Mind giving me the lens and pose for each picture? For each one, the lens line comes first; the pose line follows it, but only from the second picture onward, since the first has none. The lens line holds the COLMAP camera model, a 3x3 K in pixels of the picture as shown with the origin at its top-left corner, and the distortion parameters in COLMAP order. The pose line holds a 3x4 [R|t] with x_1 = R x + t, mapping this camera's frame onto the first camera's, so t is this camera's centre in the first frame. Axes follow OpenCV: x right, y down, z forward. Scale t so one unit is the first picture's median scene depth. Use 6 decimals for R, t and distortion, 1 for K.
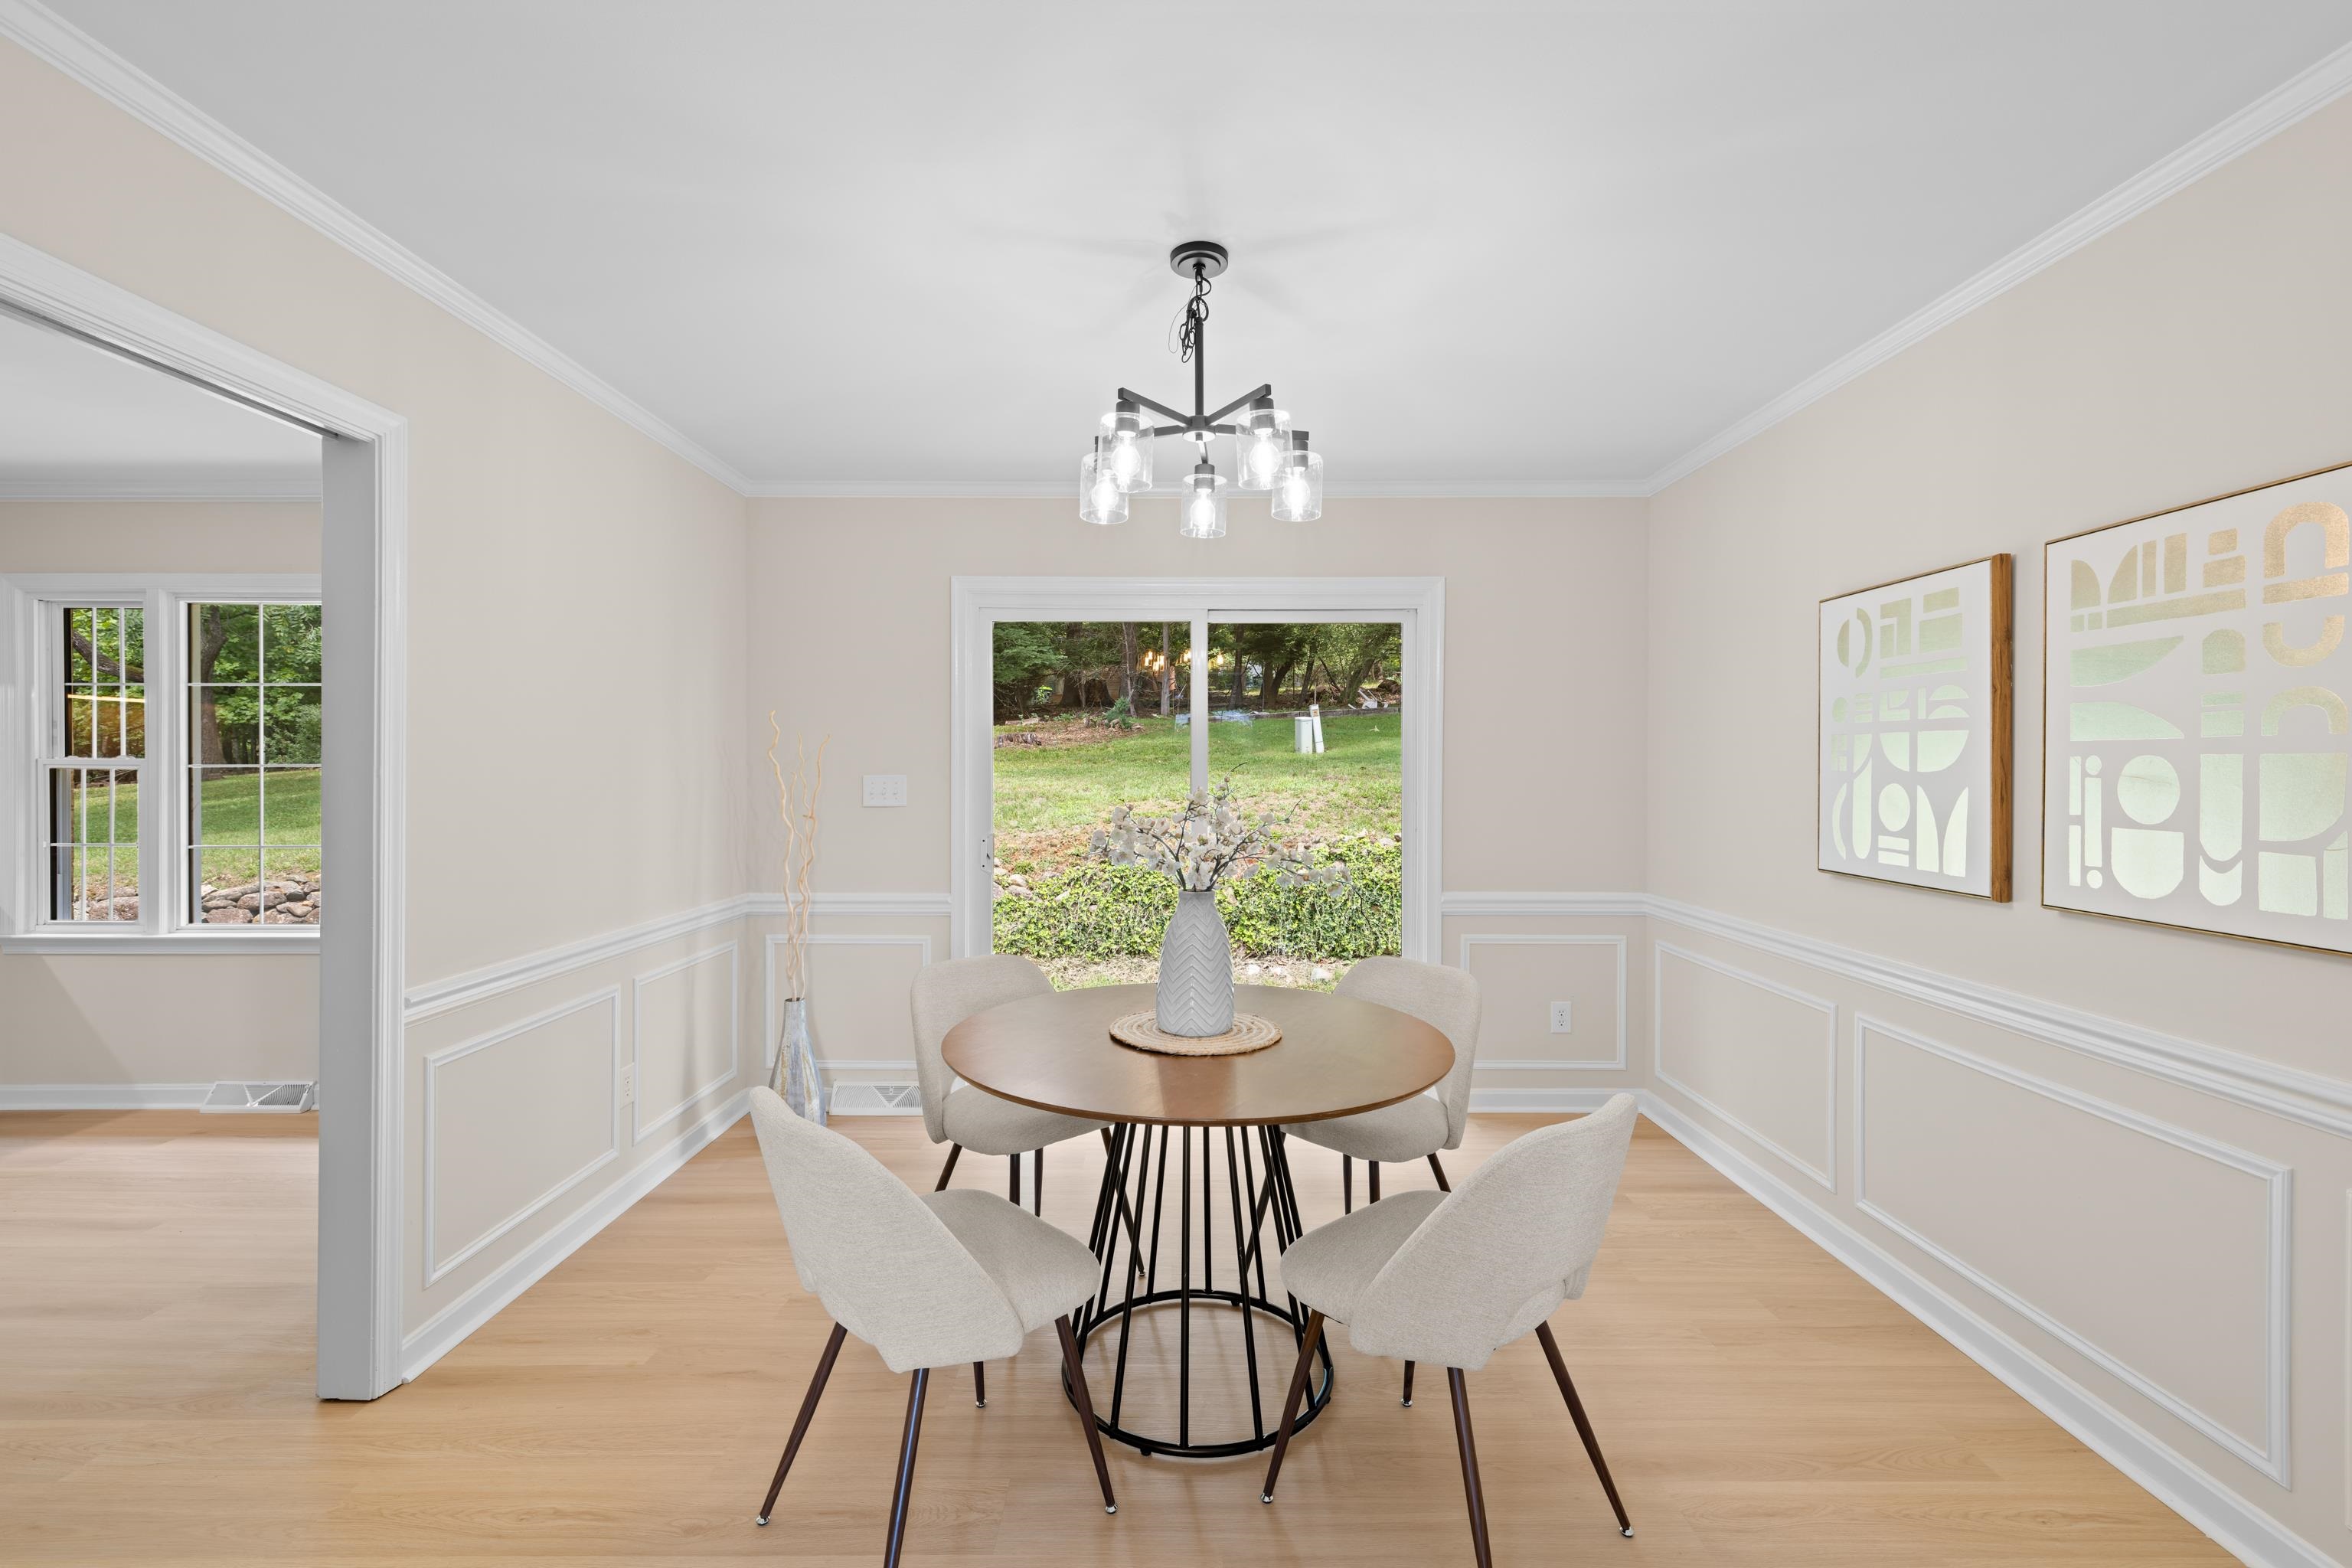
lens RADIAL K [[1009.2, 0, 1178.7], [0, 1009.2, 775.0], [0, 0, 1]] dist [0.000661, 0.001871]
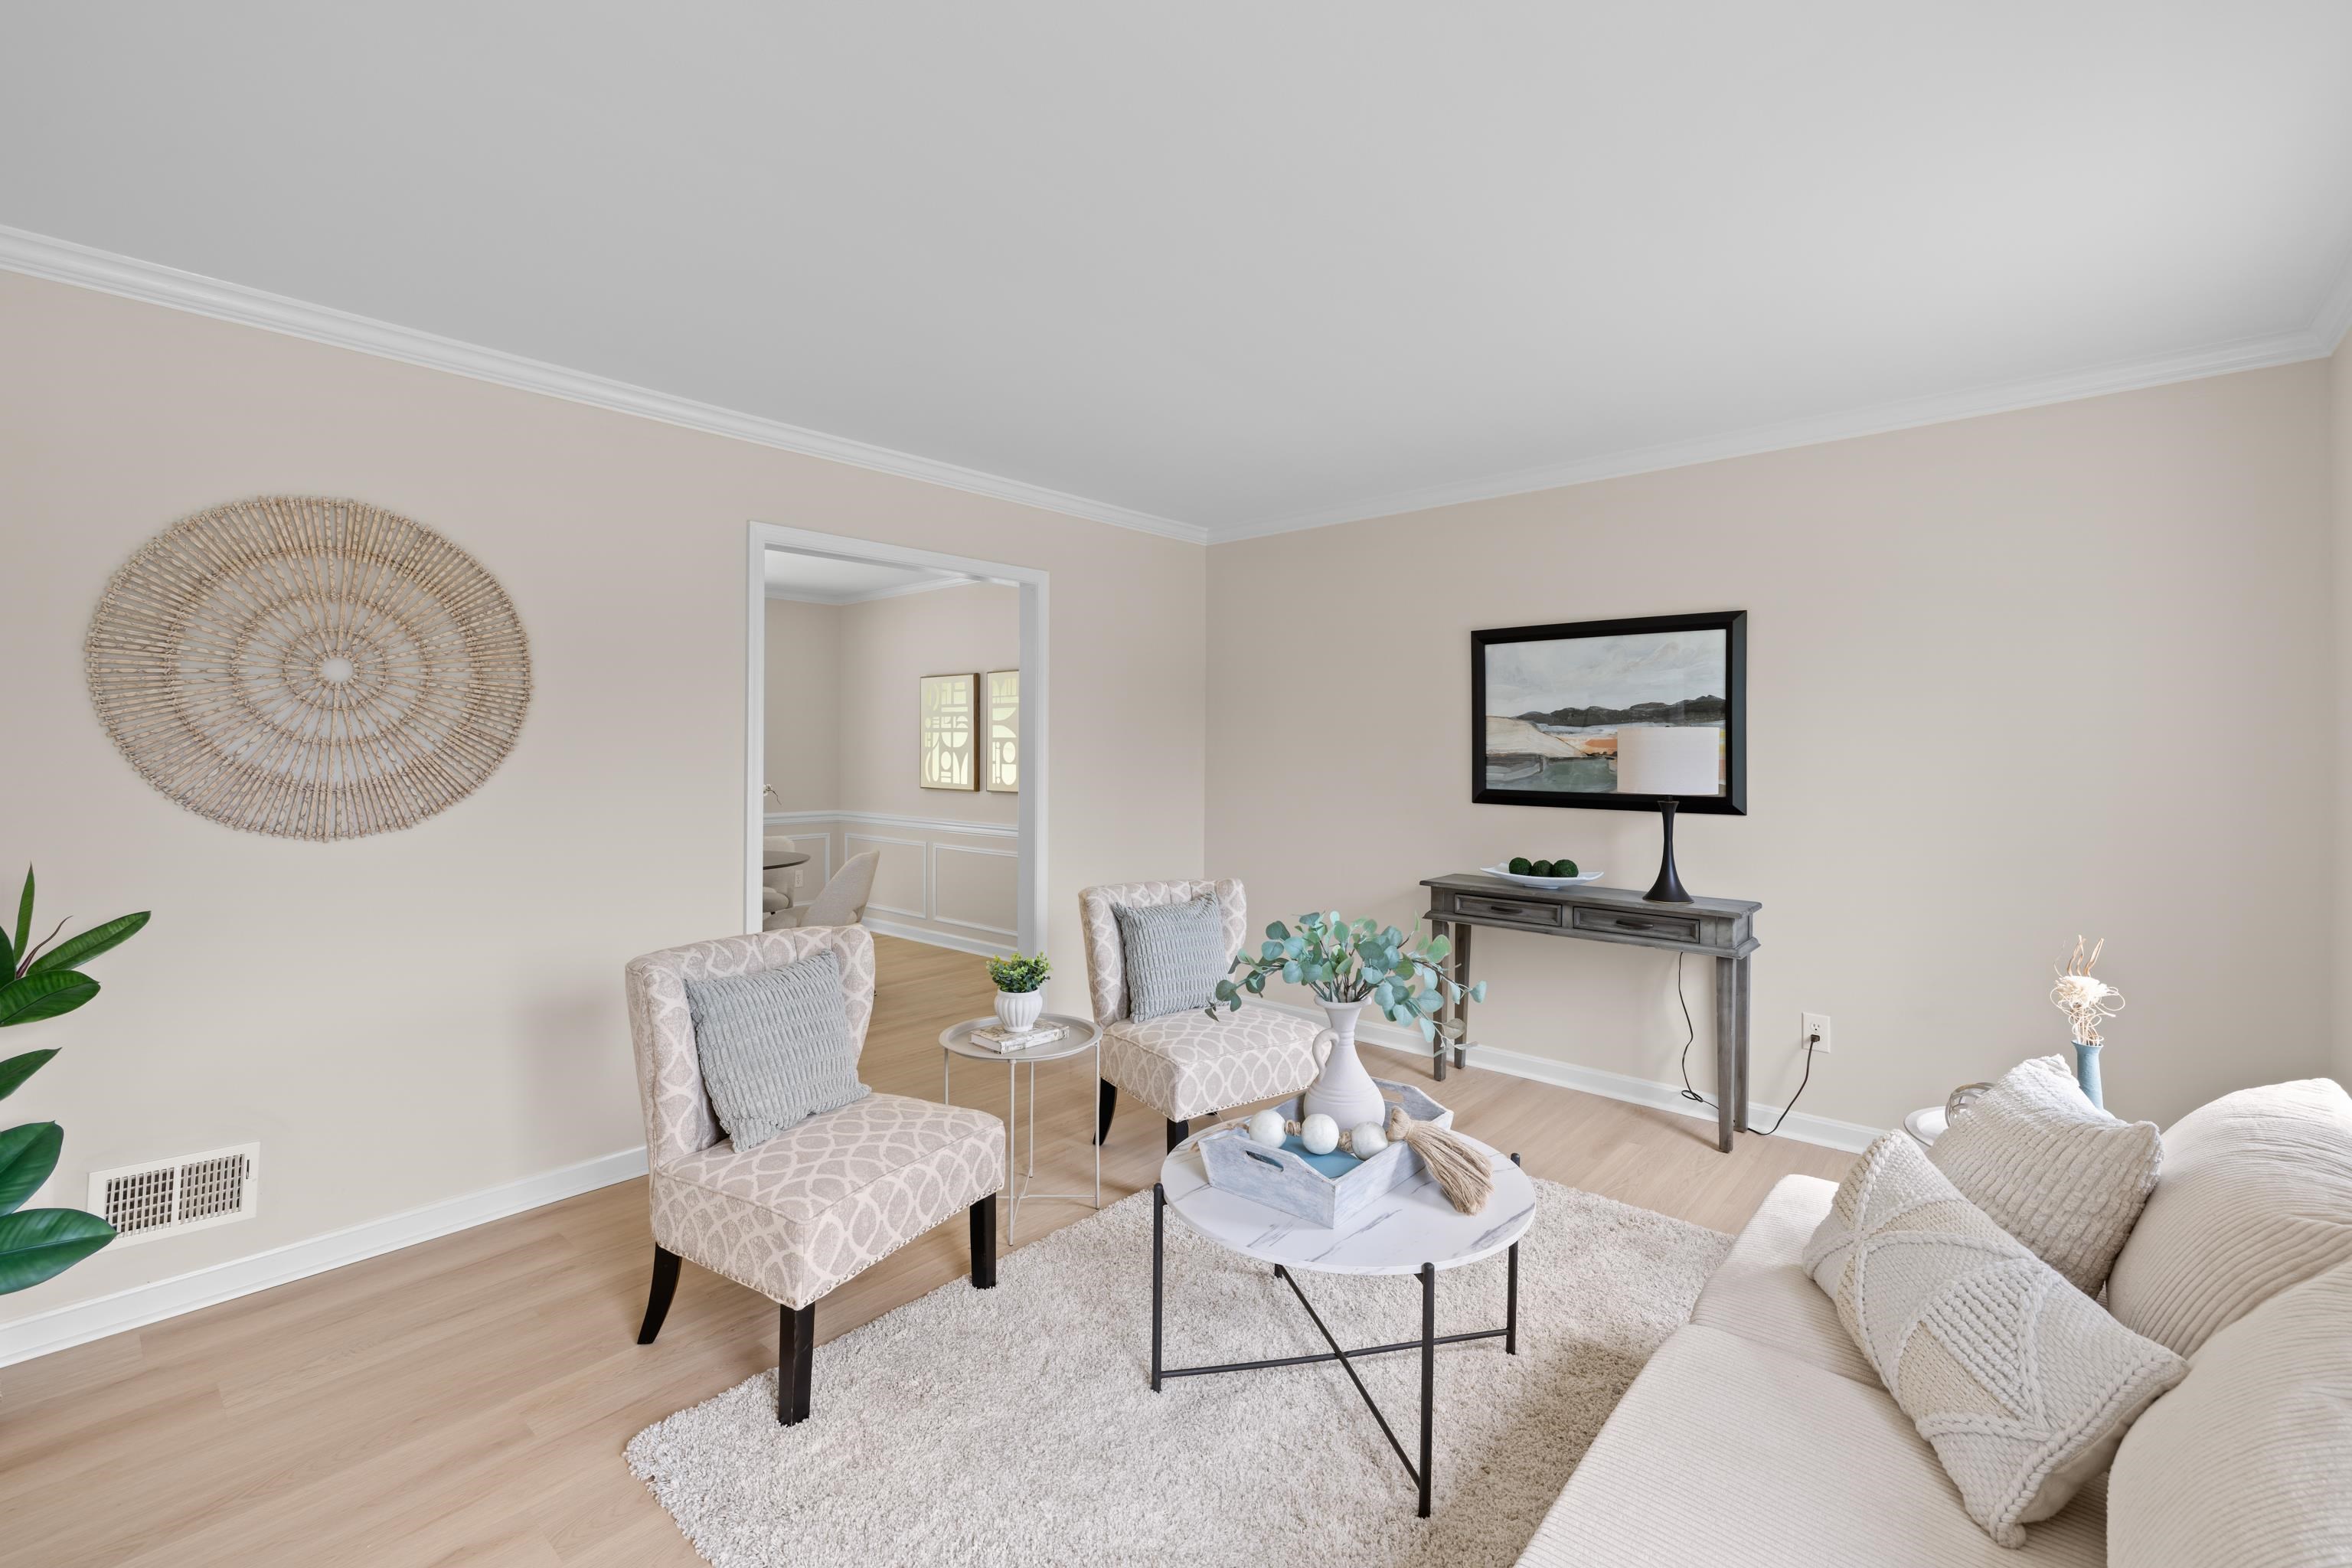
lens RADIAL K [[1009.2, 0, 1184.9], [0, 1009.2, 746.2], [0, 0, 1]] dist [0.000661, 0.001871]
pose [[0.662157, 0.000122, 0.749365, -0.837657], [0.005590, 0.999971, -0.005103, 0.010996], [-0.749344, 0.007568, 0.662138, -1.190355]]
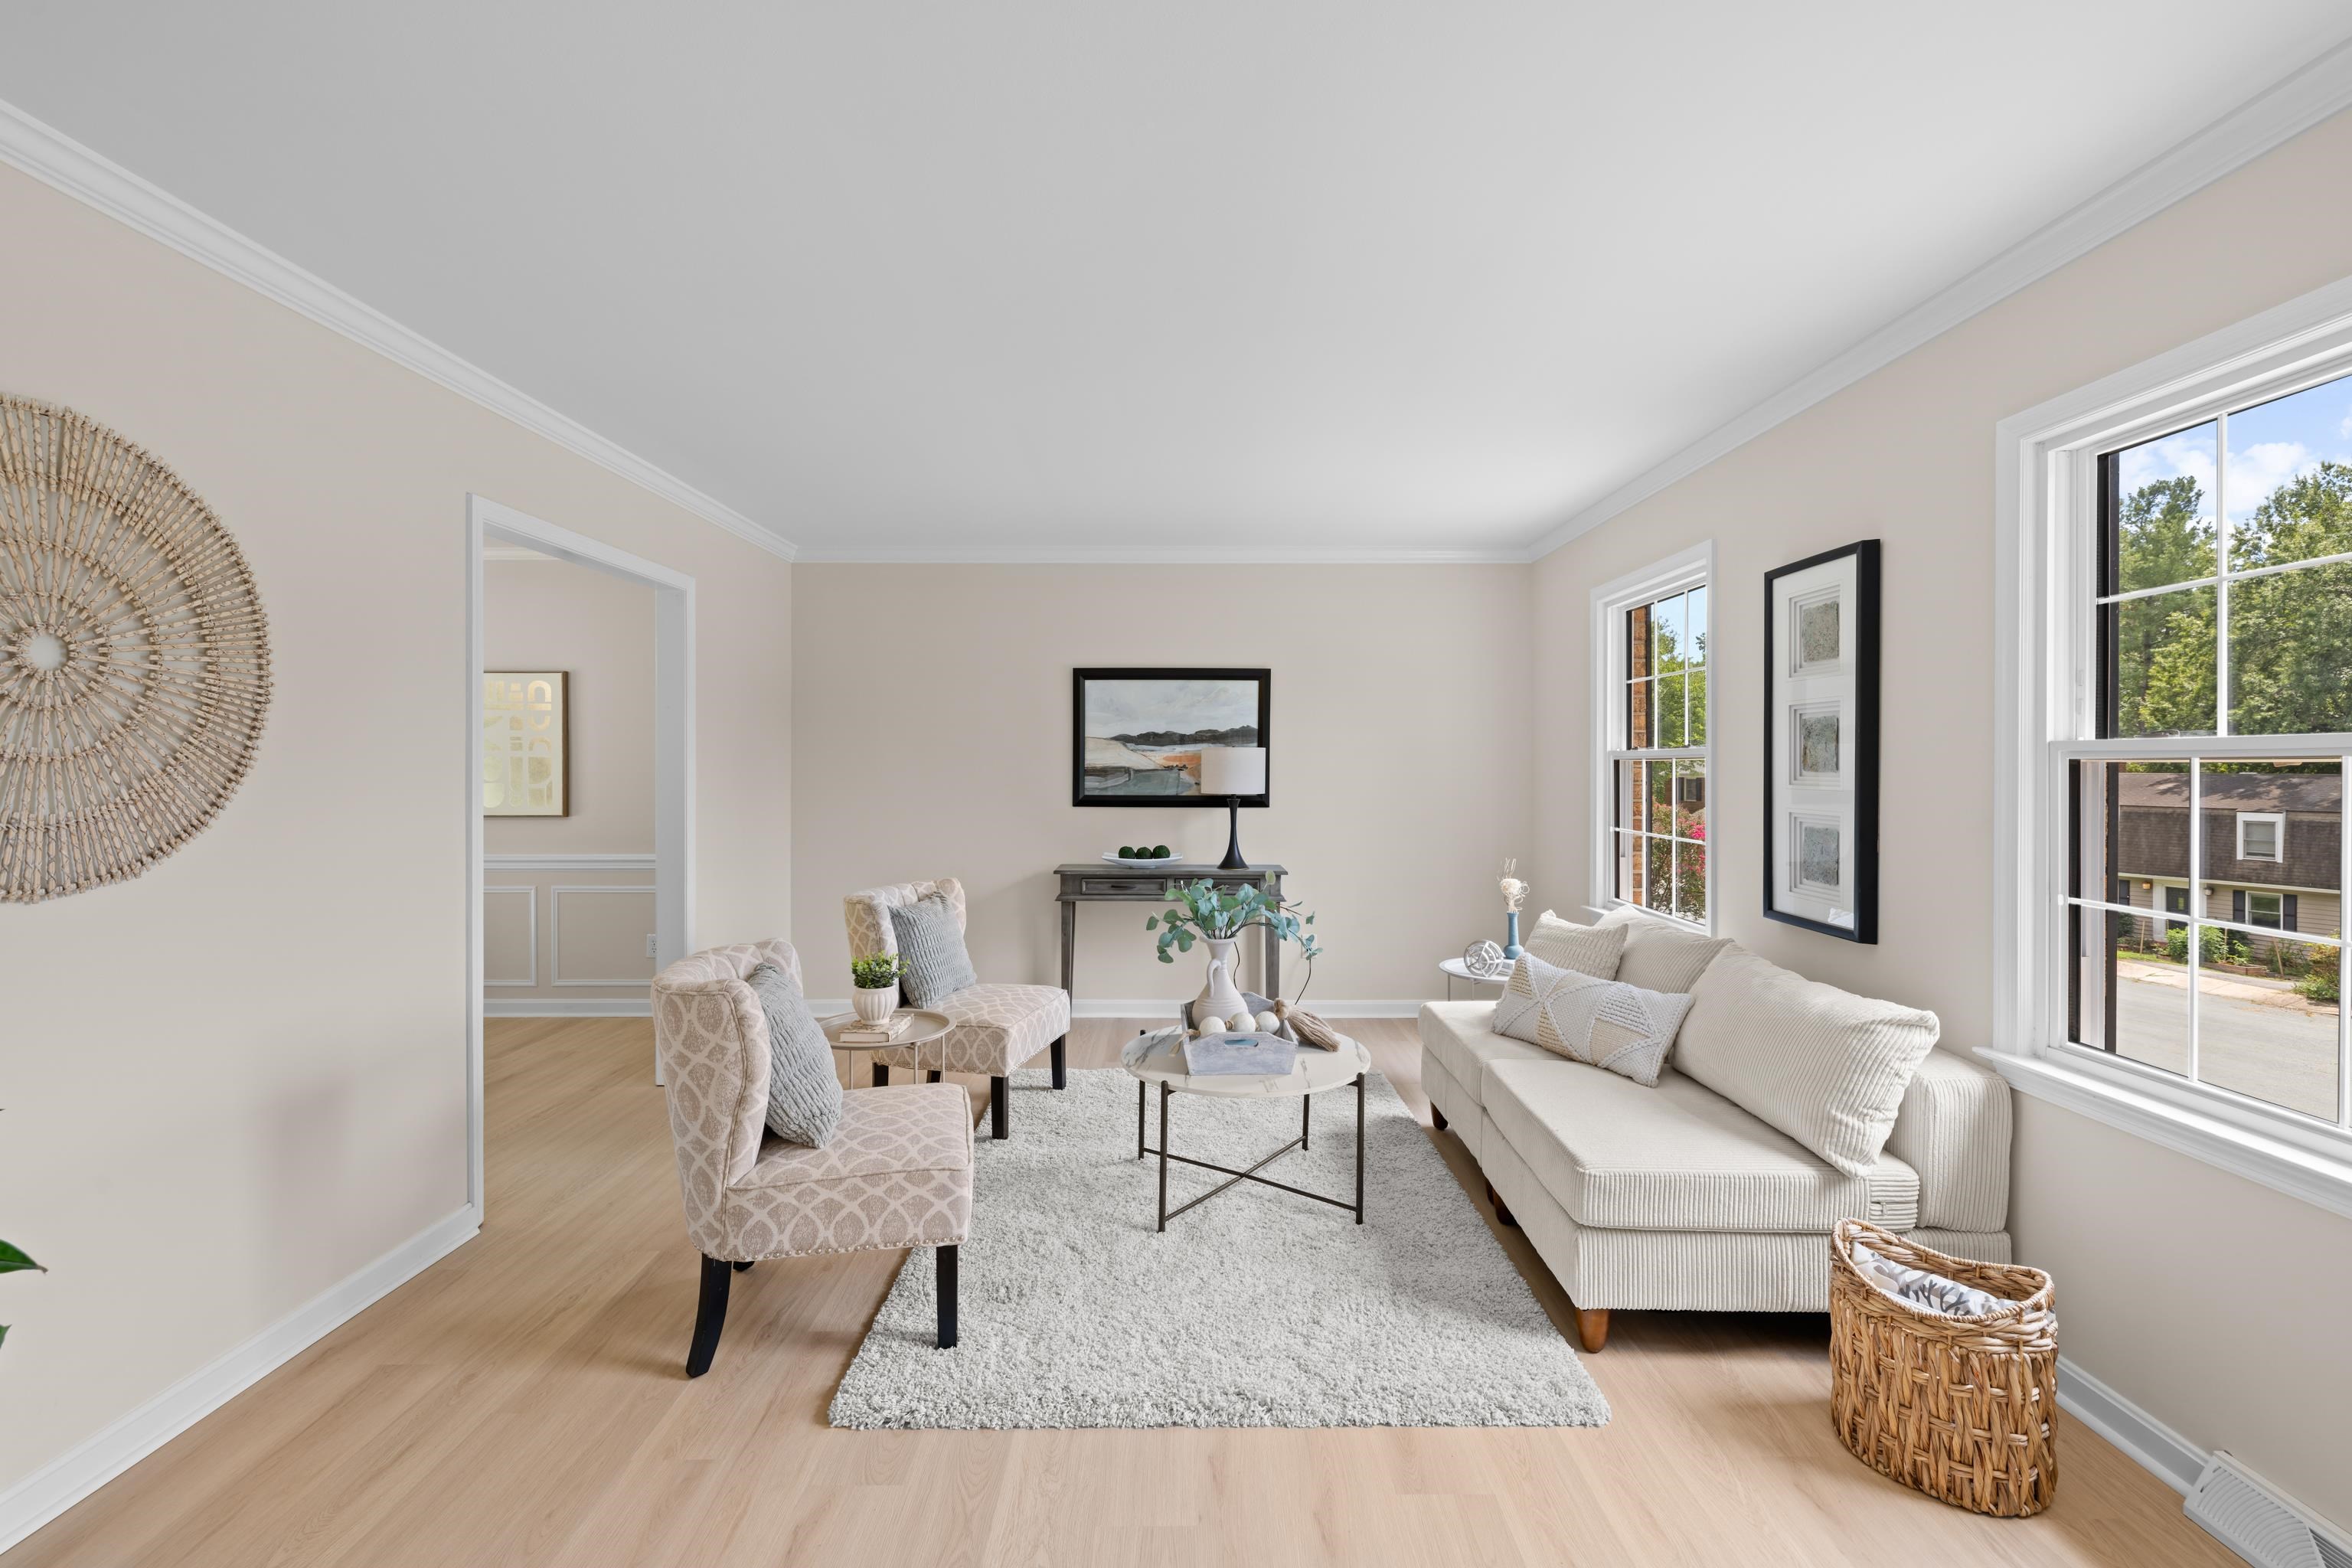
lens RADIAL K [[1009.2, 0, 1180.6], [0, 1009.2, 768.1], [0, 0, 1]] dist [0.000661, 0.001871]
pose [[-0.000810, -0.008647, 0.999962, -1.336061], [0.007209, 0.999937, 0.008652, 0.004190], [-0.999974, 0.007216, -0.000747, -0.672208]]
